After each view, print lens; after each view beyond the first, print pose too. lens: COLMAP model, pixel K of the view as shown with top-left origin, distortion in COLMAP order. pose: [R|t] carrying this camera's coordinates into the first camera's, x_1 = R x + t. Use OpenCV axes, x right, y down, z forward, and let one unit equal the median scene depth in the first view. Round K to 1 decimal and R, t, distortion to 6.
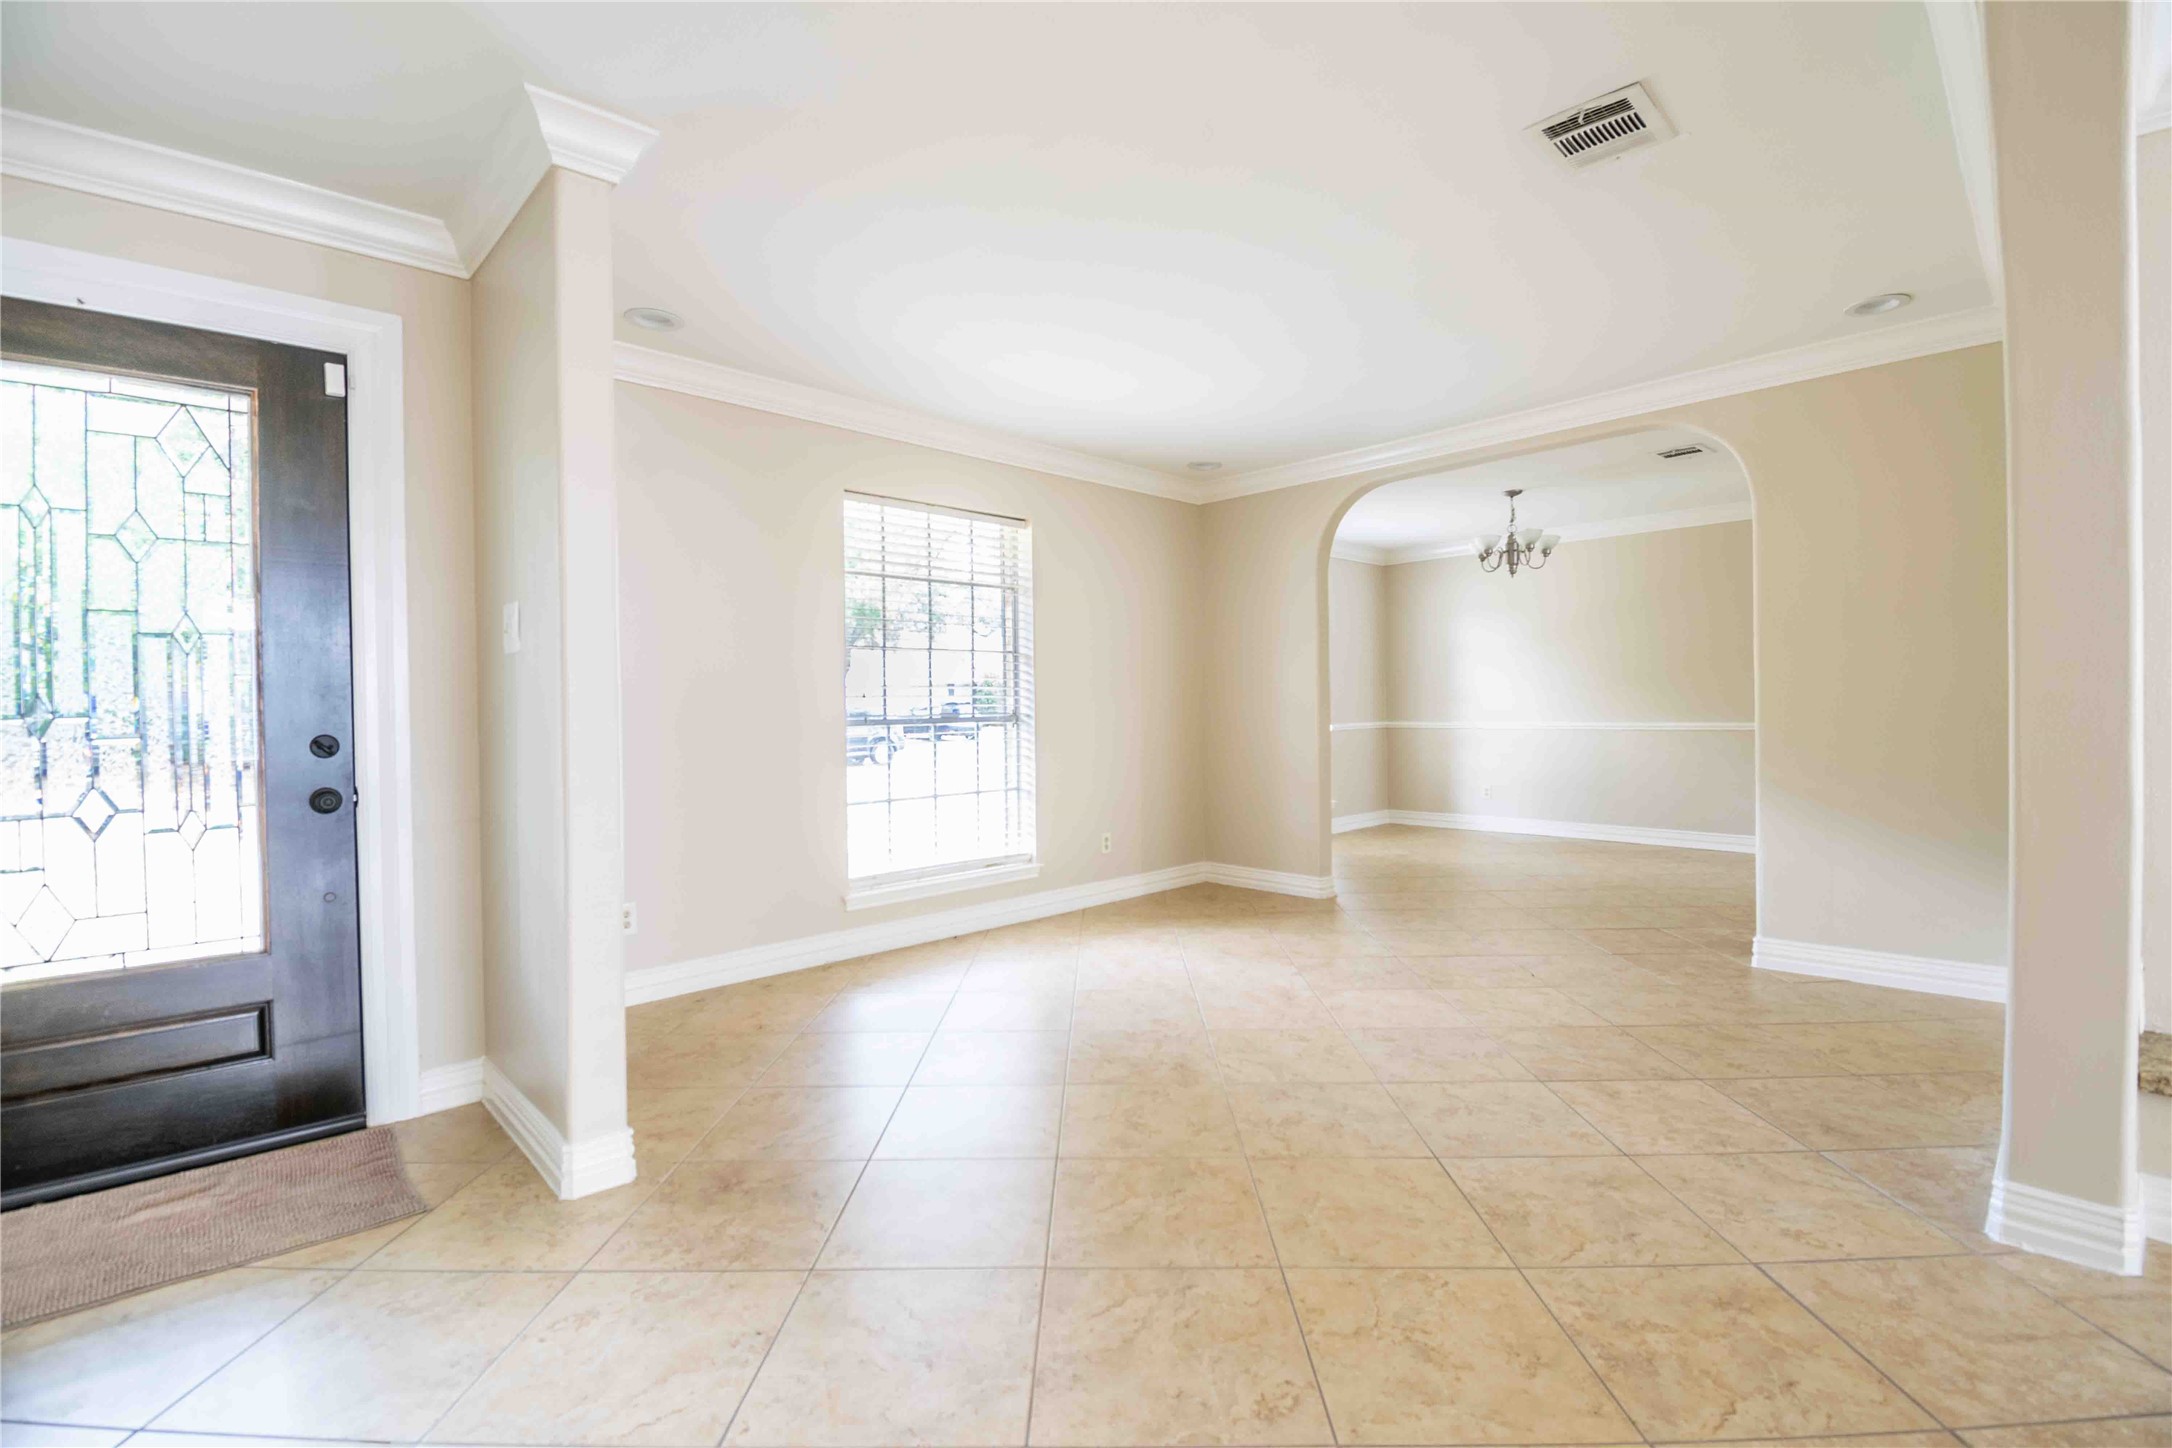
lens RADIAL K [[987.7, 0, 1084.3], [0, 987.7, 713.9], [0, 0, 1]] dist [-0.001508, -0.014495]
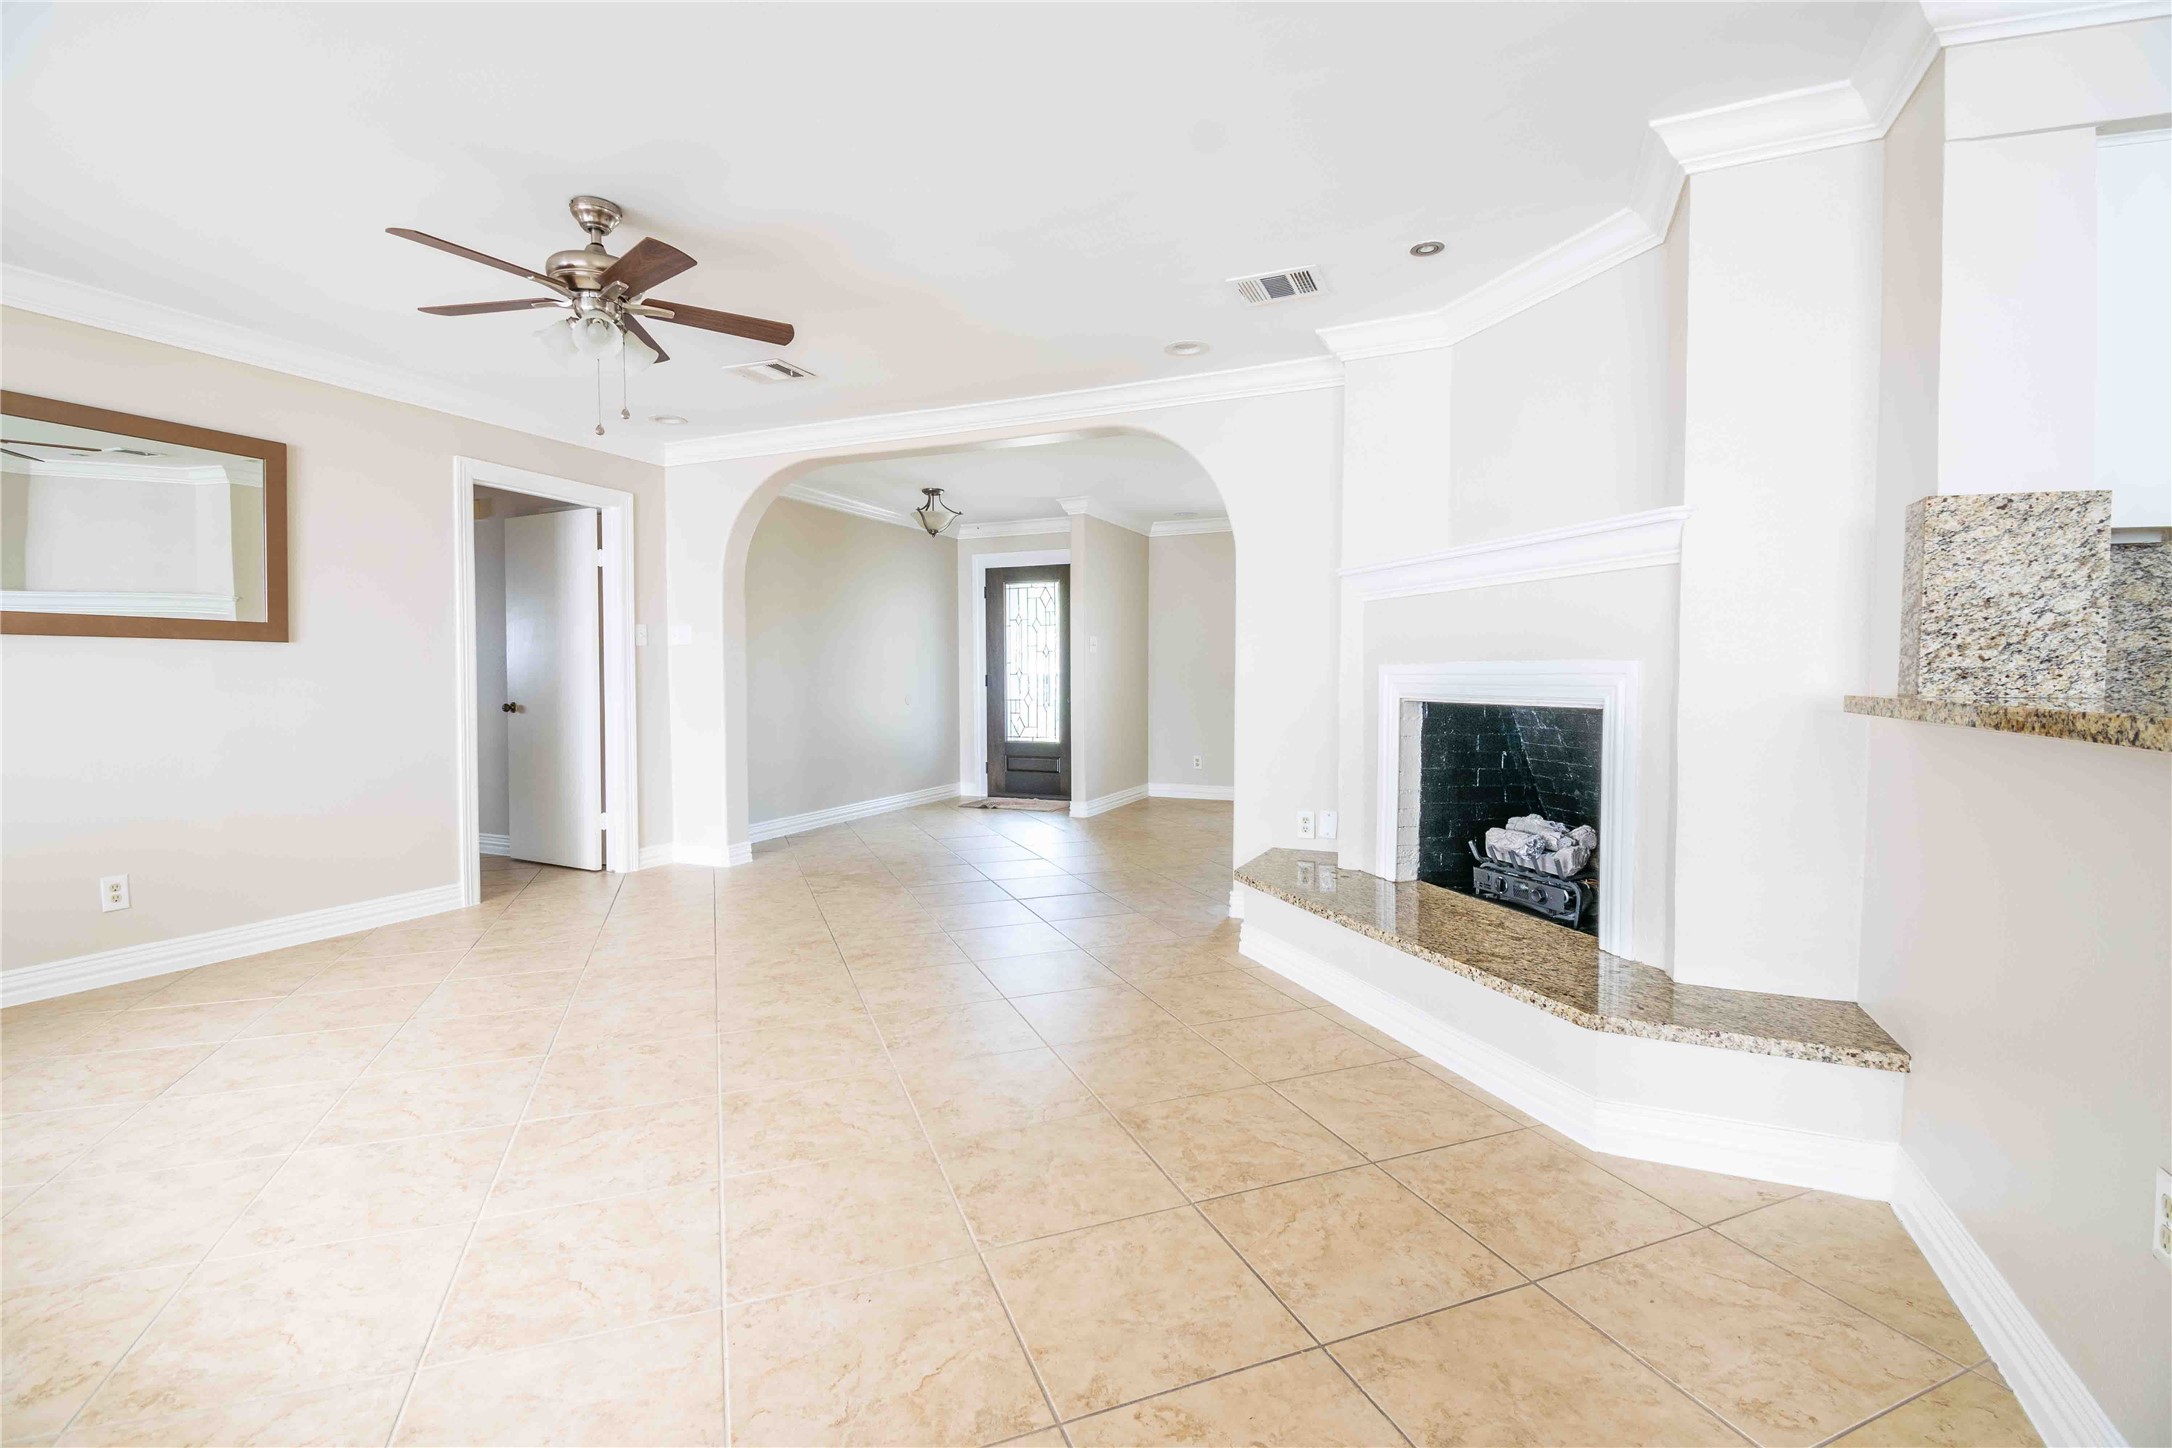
lens RADIAL K [[987.7, 0, 1077.8], [0, 987.7, 734.4], [0, 0, 1]] dist [-0.001508, -0.014495]
pose [[0.358650, 0.073309, -0.930589, 2.163190], [-0.010397, 0.997163, 0.074547, -0.043250], [0.933414, -0.017061, 0.358395, -0.158162]]
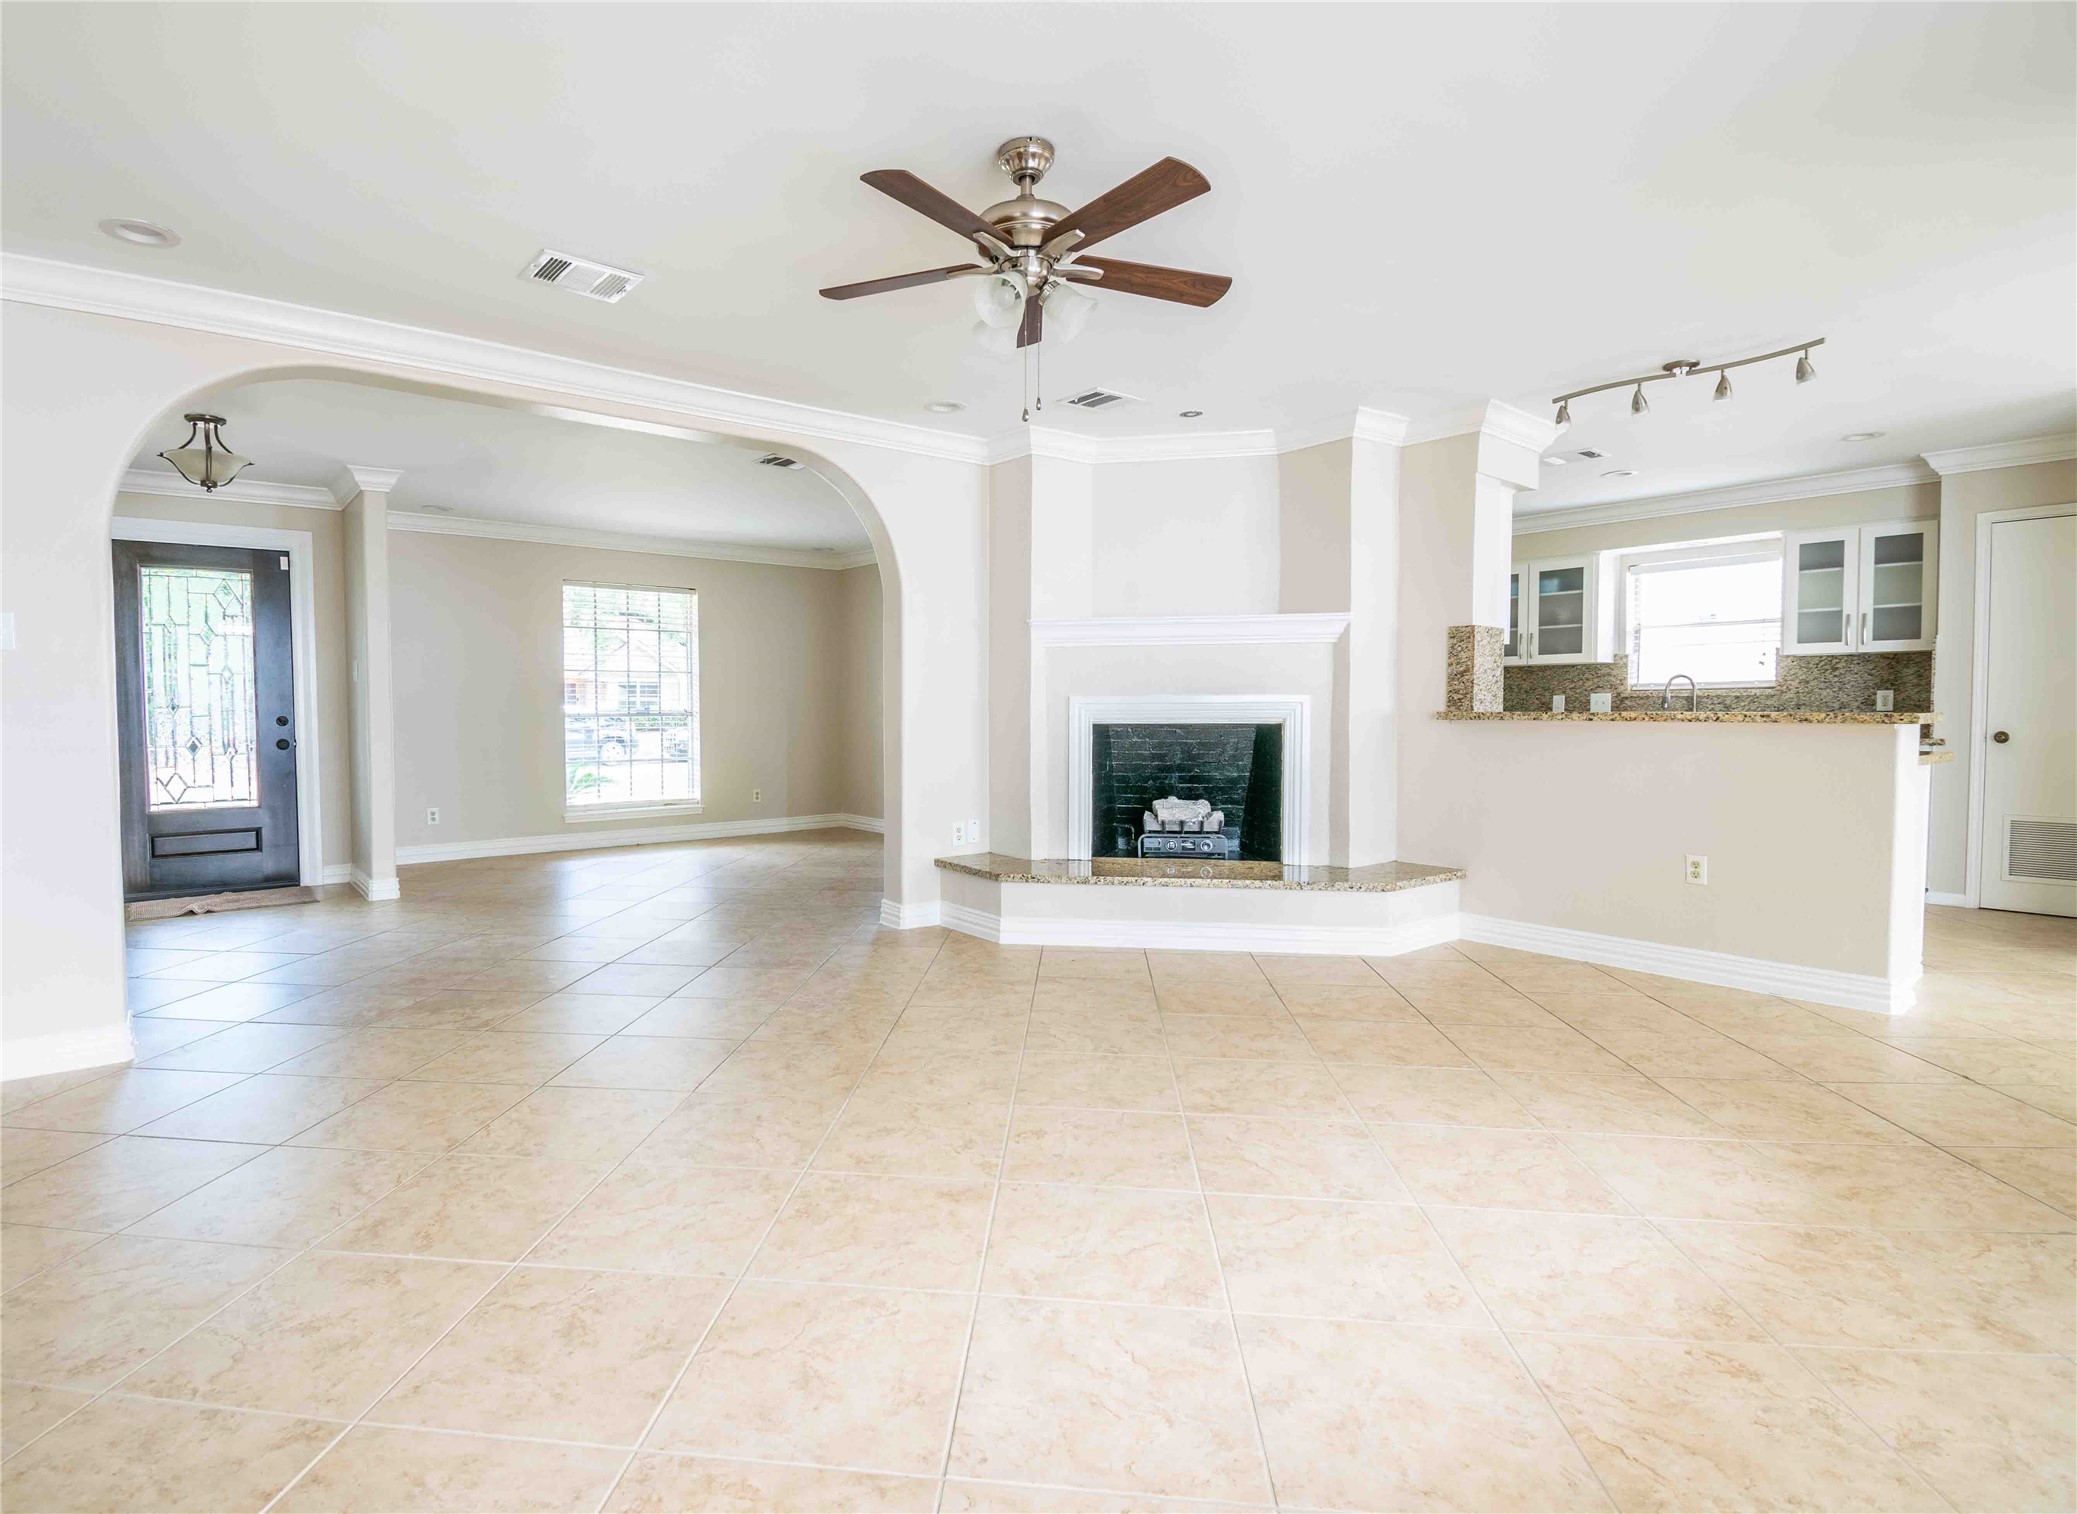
lens RADIAL K [[1071.7, 0, 964.2], [0, 1071.7, 751.5], [0, 0, 1]] dist [-0.010840, -0.000431]
pose [[0.994078, 0.017133, -0.107305, 1.023512], [-0.013182, 0.999213, 0.037425, -0.010617], [0.107862, -0.035789, 0.993521, -1.240139]]
